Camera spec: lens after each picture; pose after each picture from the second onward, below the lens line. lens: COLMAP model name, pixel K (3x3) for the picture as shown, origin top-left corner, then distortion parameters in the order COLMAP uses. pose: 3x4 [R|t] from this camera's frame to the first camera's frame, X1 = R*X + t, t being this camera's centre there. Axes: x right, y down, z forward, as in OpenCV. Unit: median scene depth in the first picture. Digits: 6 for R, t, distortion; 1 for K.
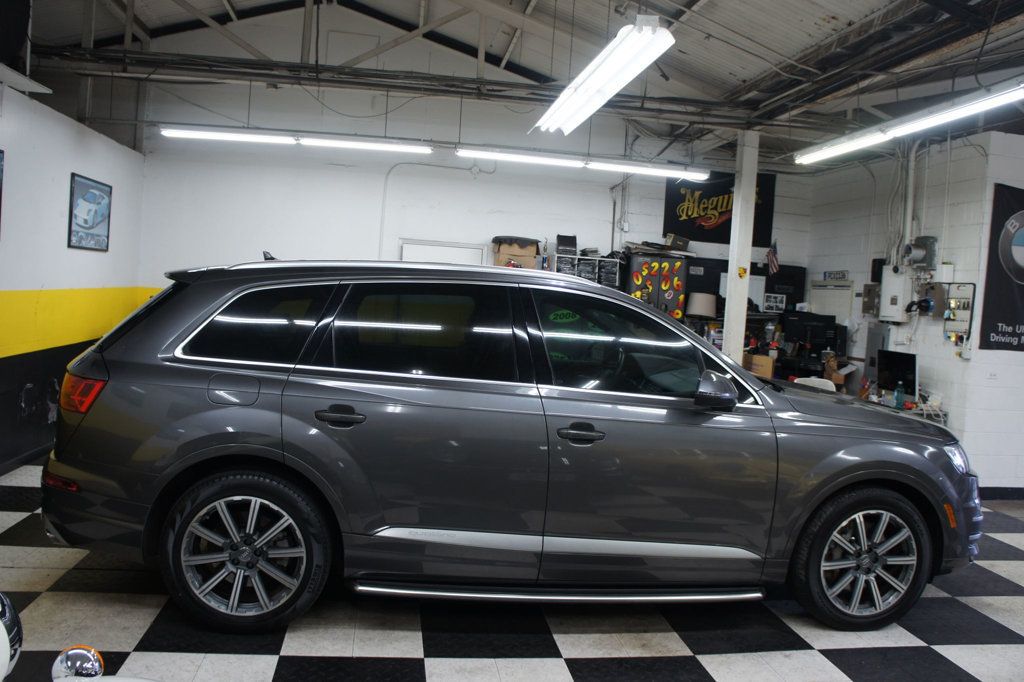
lens RADIAL K [[806.1, 0, 507.4], [0, 806.1, 340.4], [0, 0, 1]] dist [-0.174797, 0.122756]
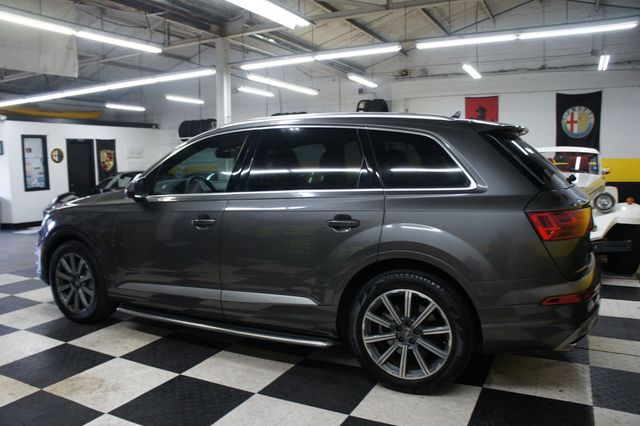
lens RADIAL K [[503.8, 0, 316.7], [0, 503.8, 208.8], [0, 0, 1]] dist [-0.174797, 0.122756]
pose [[0.774559, -0.224734, -0.591230, 0.843574], [0.213483, 0.972784, -0.090087, 0.141396], [0.595385, -0.056440, 0.801456, 0.332191]]
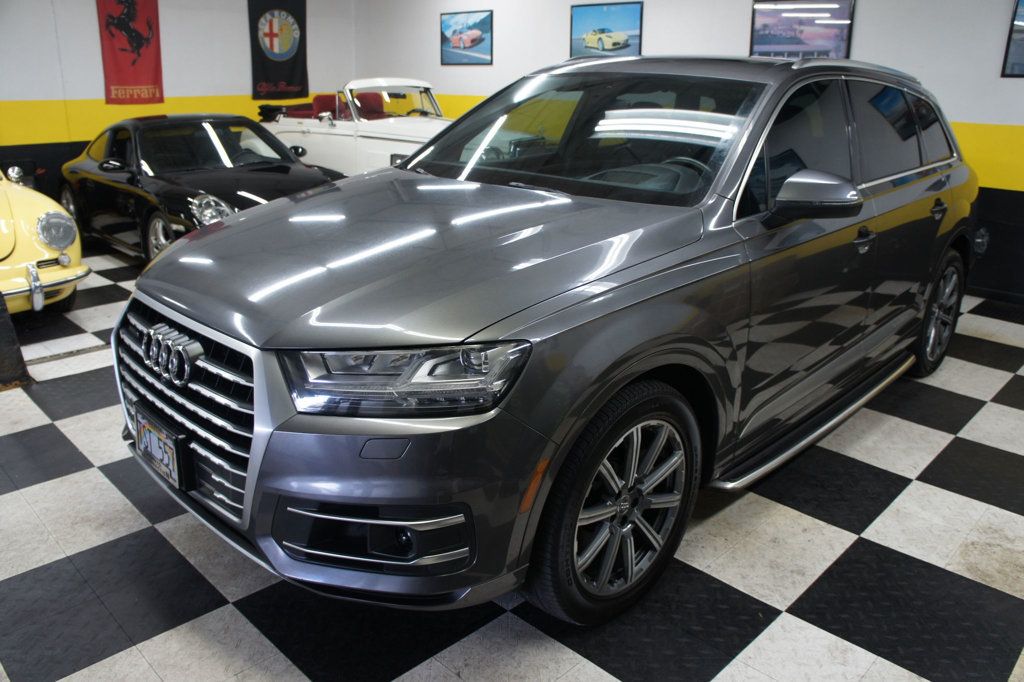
lens RADIAL K [[806.1, 0, 505.4], [0, 806.1, 339.2], [0, 0, 1]] dist [-0.174797, 0.122756]
pose [[0.771470, -0.422957, 0.475333, -0.576016], [0.215707, 0.876686, 0.429990, -0.302343], [-0.598585, -0.229192, 0.767572, 0.502700]]
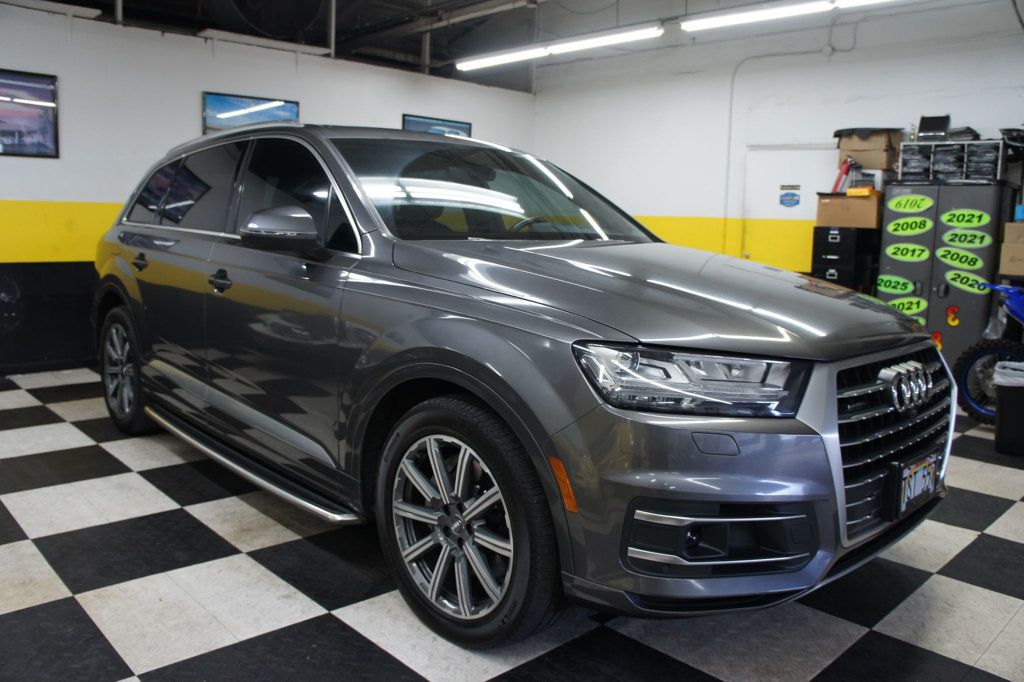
lens RADIAL K [[806.1, 0, 504.9], [0, 806.1, 337.0], [0, 0, 1]] dist [-0.174797, 0.122756]
pose [[0.576295, 0.064977, -0.814654, 0.969499], [-0.043404, 0.997861, 0.048885, 0.112641], [0.816088, 0.007187, 0.577883, 0.681600]]
